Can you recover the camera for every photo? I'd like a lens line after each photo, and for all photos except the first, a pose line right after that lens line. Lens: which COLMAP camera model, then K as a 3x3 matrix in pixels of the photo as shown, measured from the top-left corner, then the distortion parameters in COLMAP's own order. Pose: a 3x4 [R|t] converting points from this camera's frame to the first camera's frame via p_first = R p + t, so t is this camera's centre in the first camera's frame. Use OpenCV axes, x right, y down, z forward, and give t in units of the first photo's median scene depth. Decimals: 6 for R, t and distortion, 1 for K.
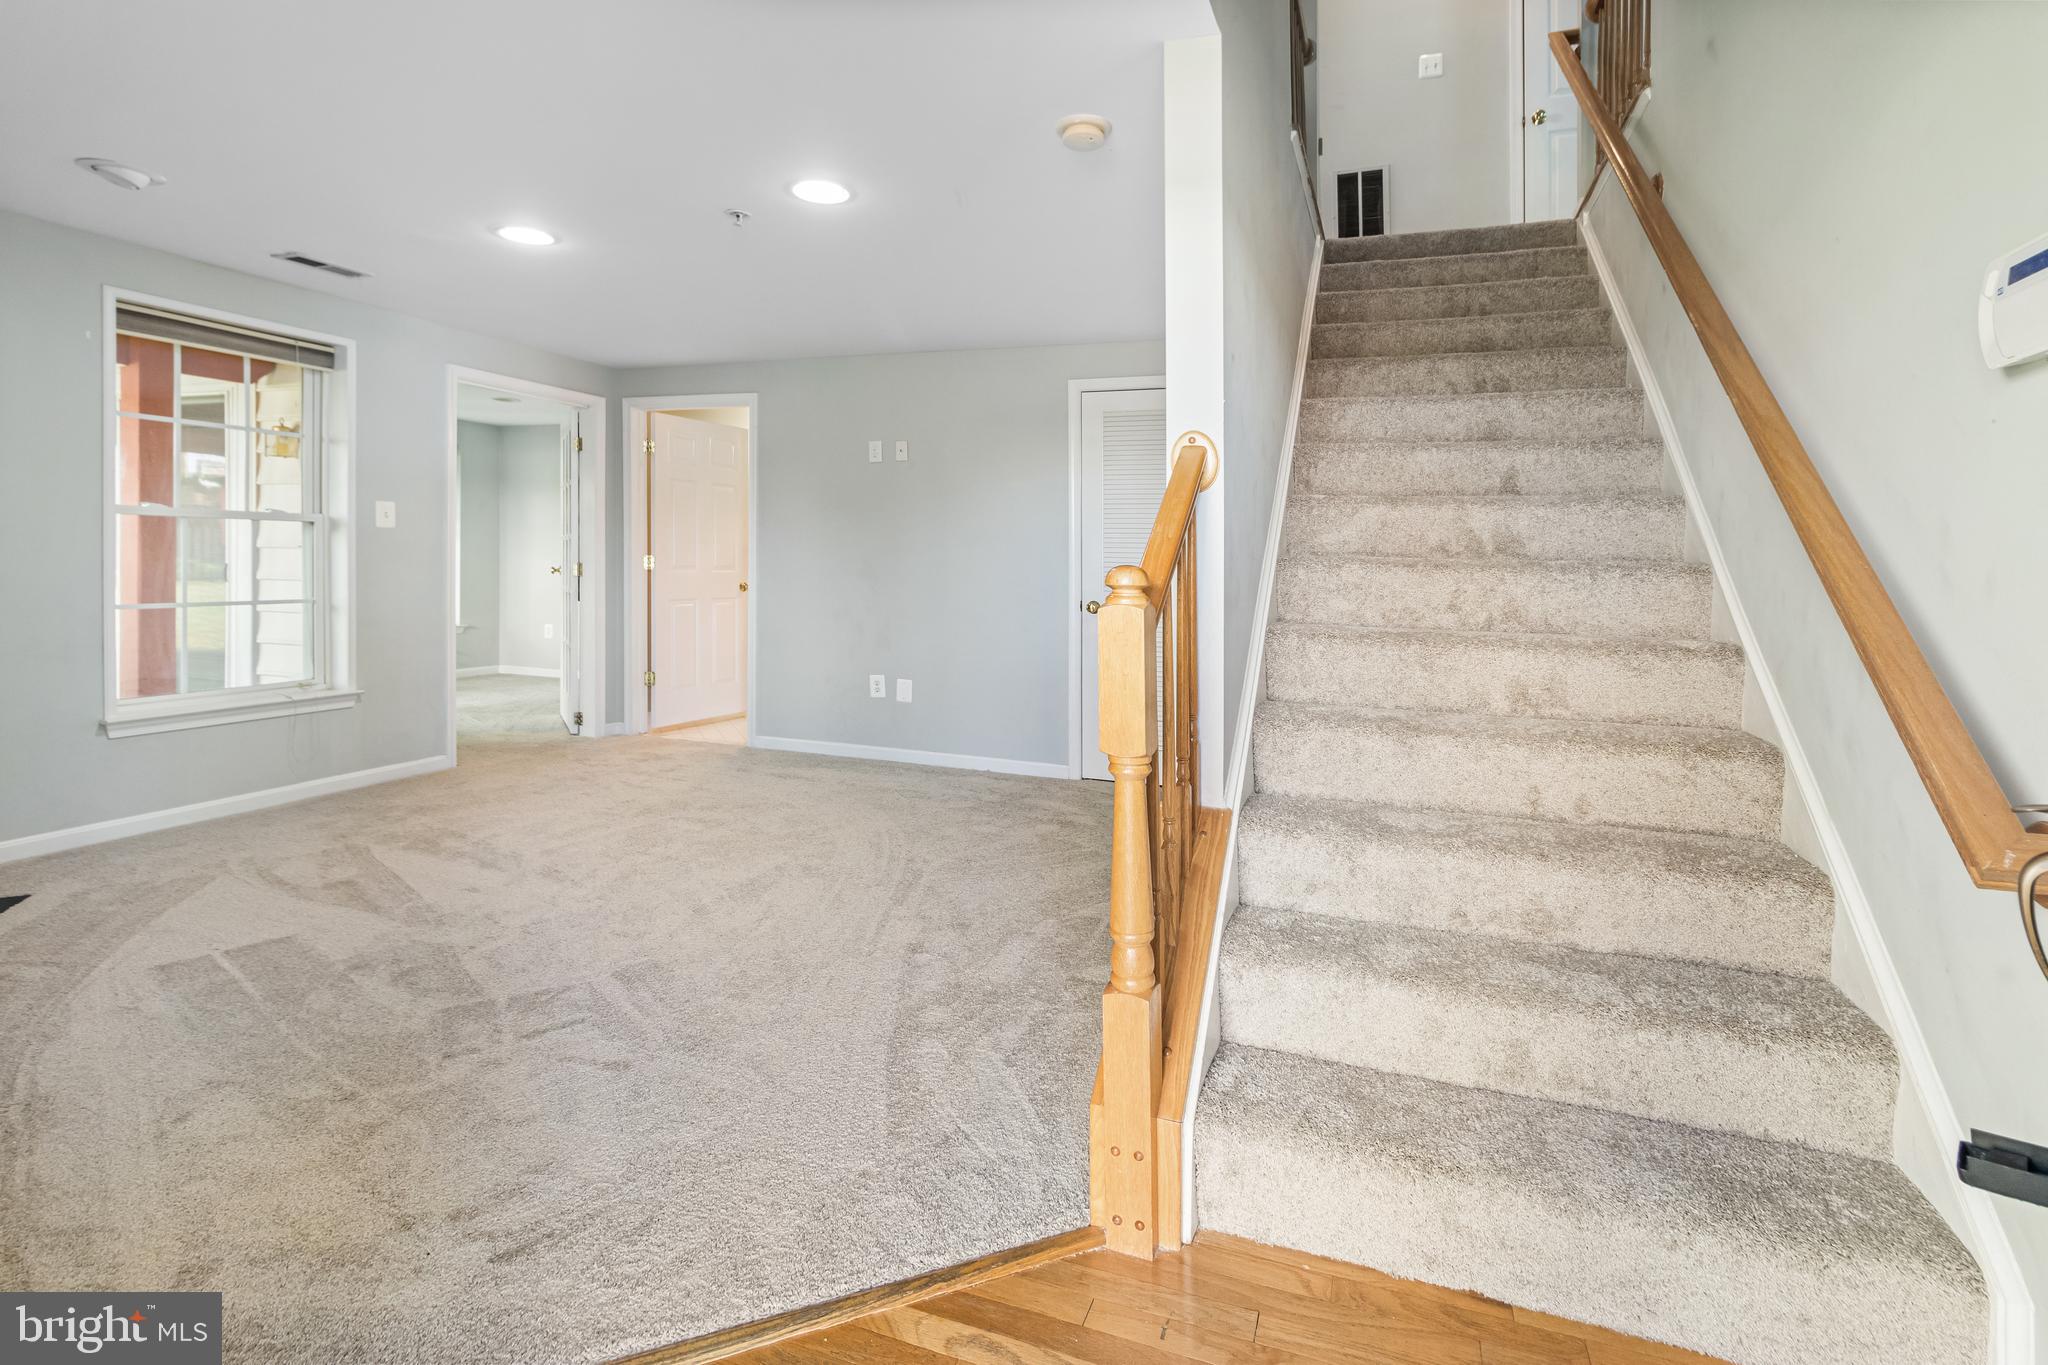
lens RADIAL K [[1031.1, 0, 995.2], [0, 1031.1, 544.1], [0, 0, 1]] dist [0.000534, 0.000208]
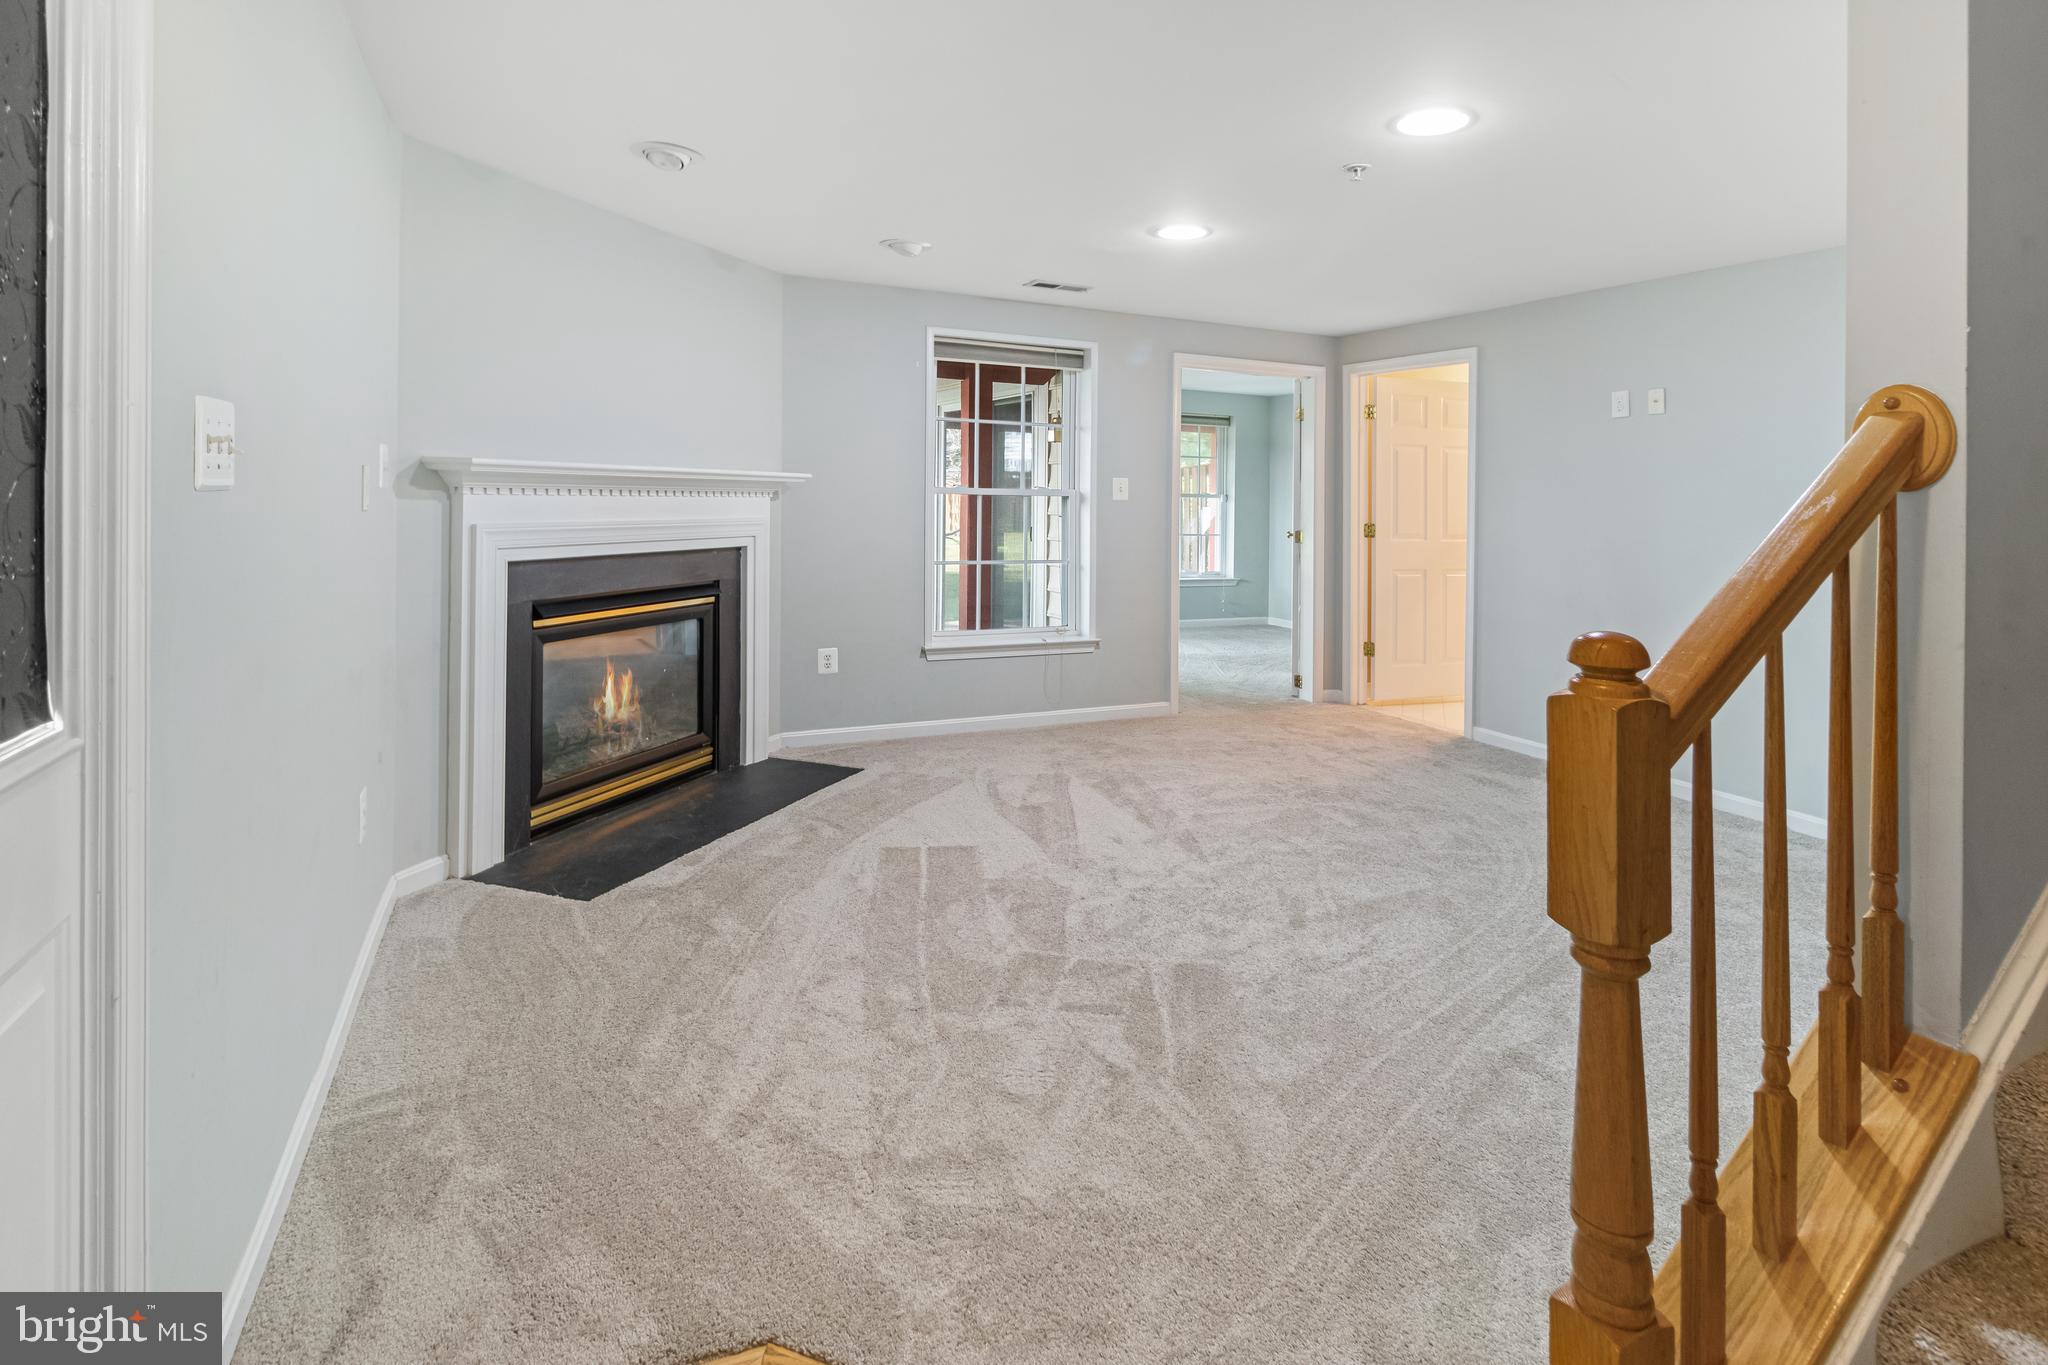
lens RADIAL K [[988.9, 0, 1019.9], [0, 988.9, 502.7], [0, 0, 1]] dist [0.000112, -0.000086]
pose [[0.715935, 0.003486, -0.698158, 0.111655], [0.004240, 0.999947, 0.009341, -0.025503], [0.698154, -0.009647, 0.715883, 0.127779]]
